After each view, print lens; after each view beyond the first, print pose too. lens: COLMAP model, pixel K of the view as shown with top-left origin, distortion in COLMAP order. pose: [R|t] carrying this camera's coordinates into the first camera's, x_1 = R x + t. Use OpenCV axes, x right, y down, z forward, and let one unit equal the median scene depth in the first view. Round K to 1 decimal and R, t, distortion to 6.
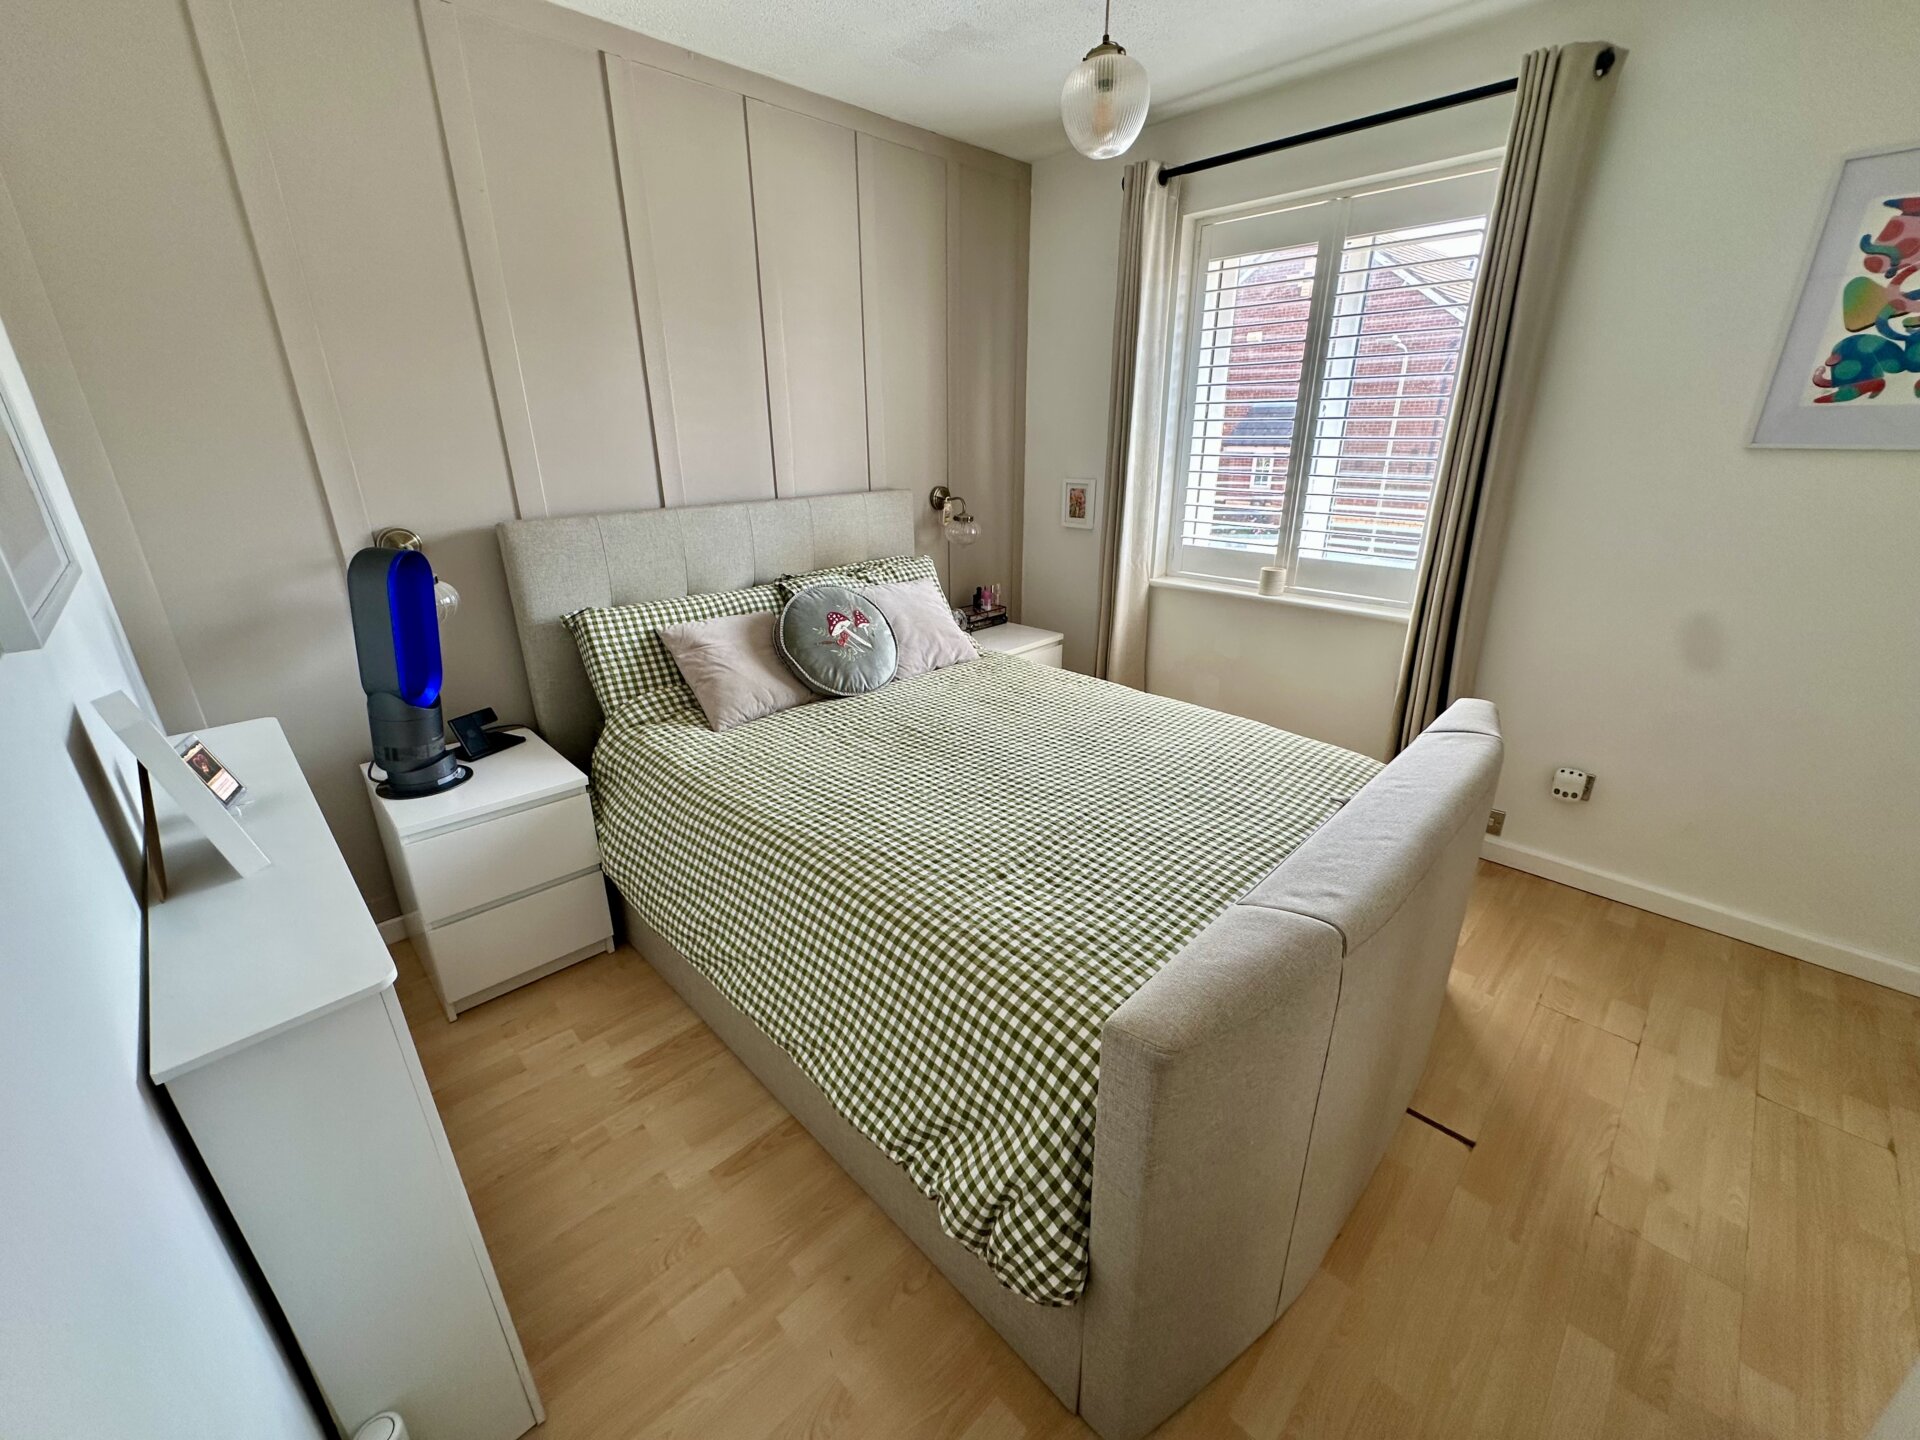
lens RADIAL K [[766.5, 0, 952.6], [0, 766.5, 729.1], [0, 0, 1]] dist [0.000124, 0.000718]
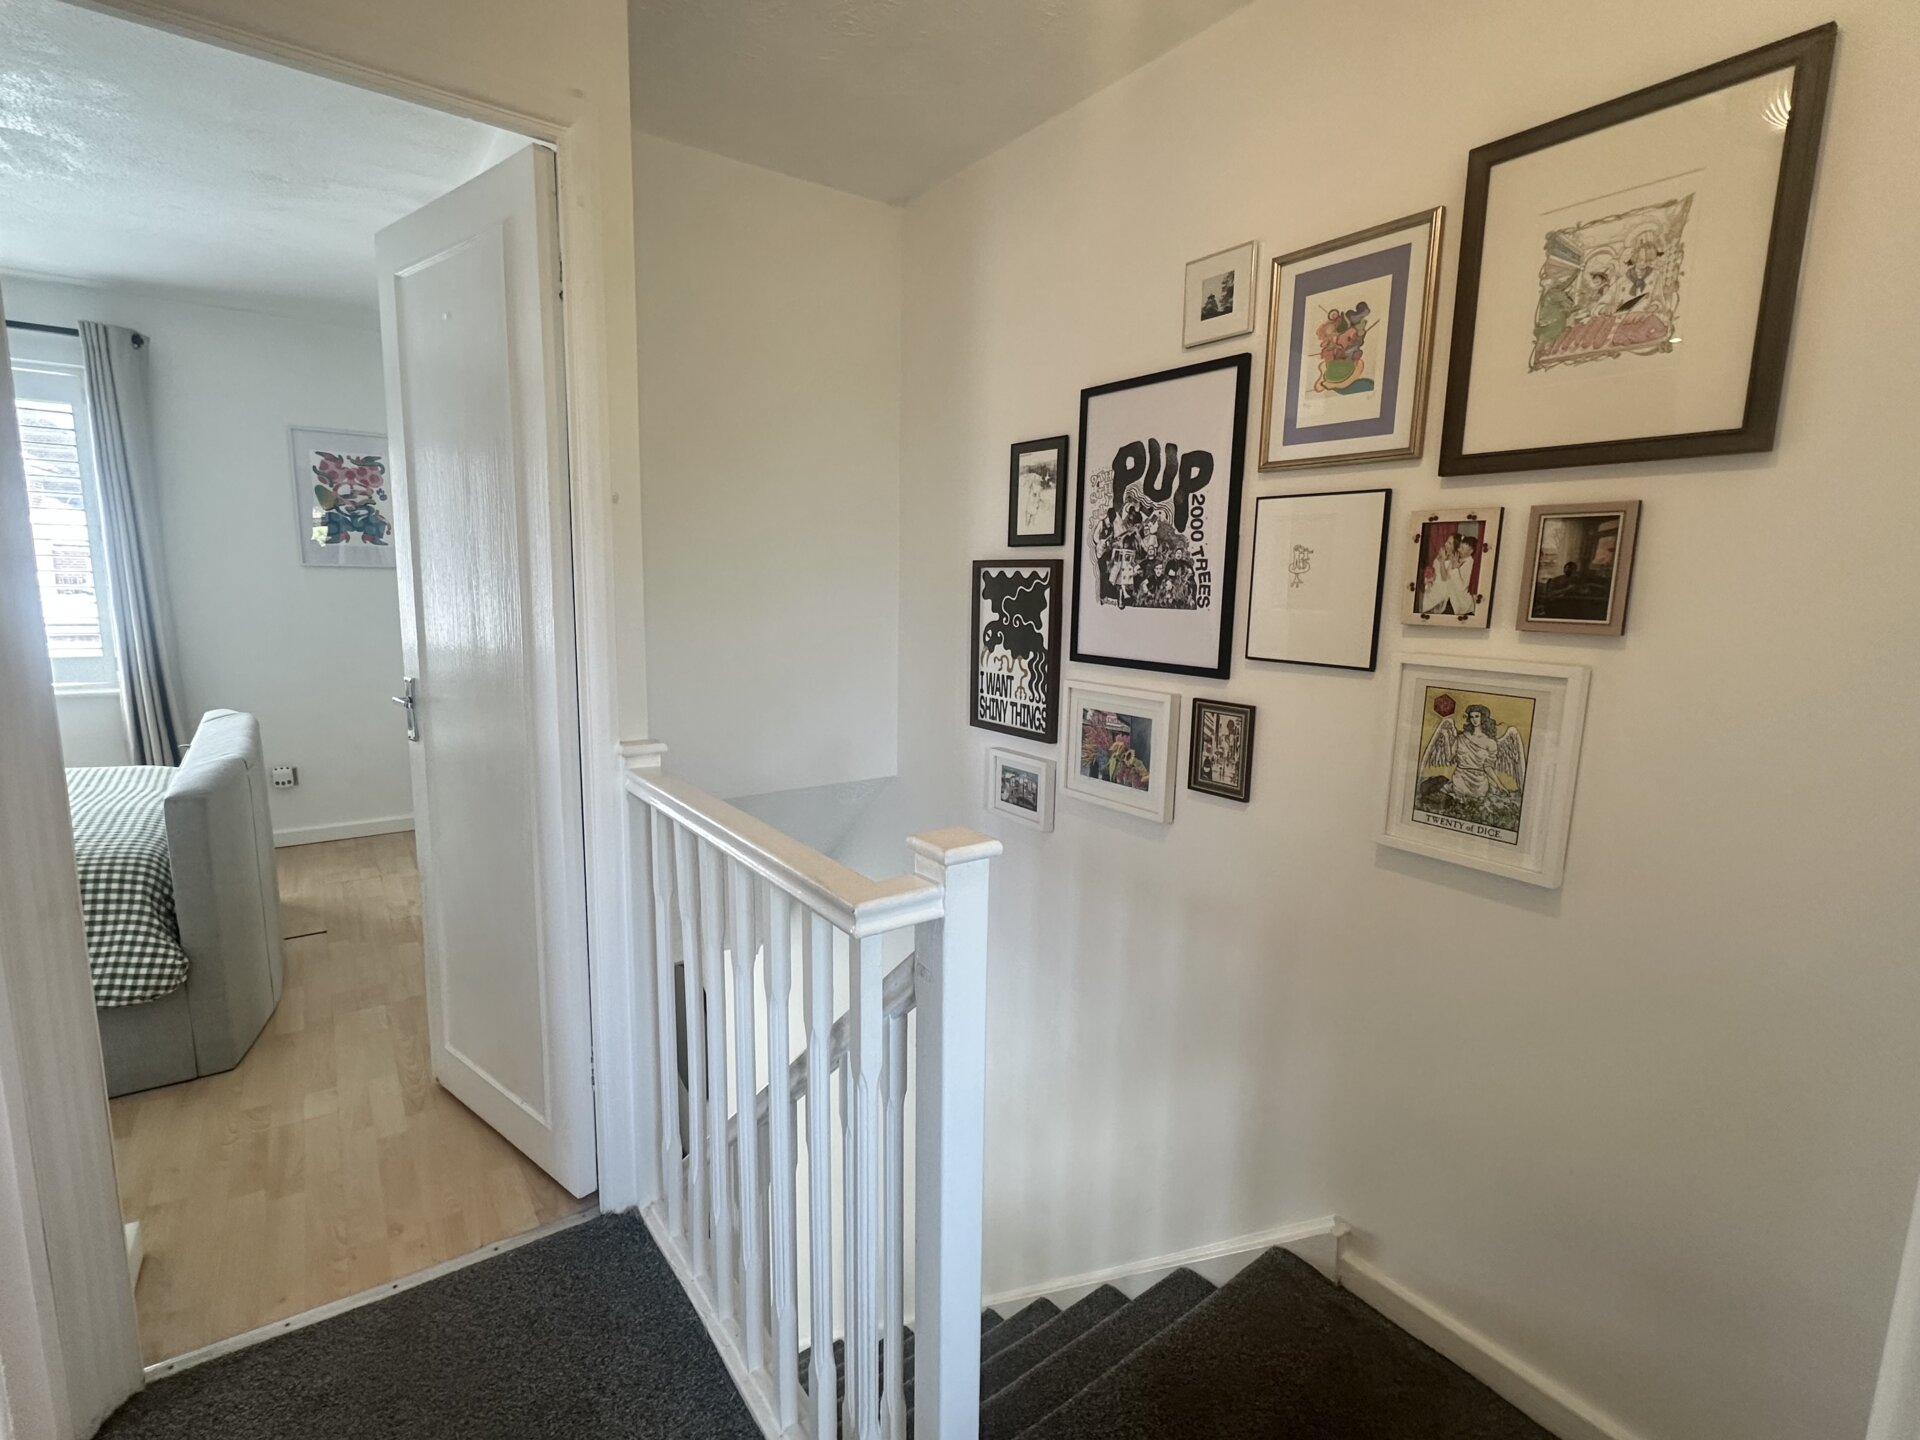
lens RADIAL K [[886.0, 0, 961.5], [0, 886.0, 718.1], [0, 0, 1]] dist [-0.002349, -0.000146]
pose [[0.143534, -0.152202, 0.977872, -0.956364], [0.319929, 0.942182, 0.099687, 0.303861], [-0.936506, 0.298541, 0.183929, -0.836395]]
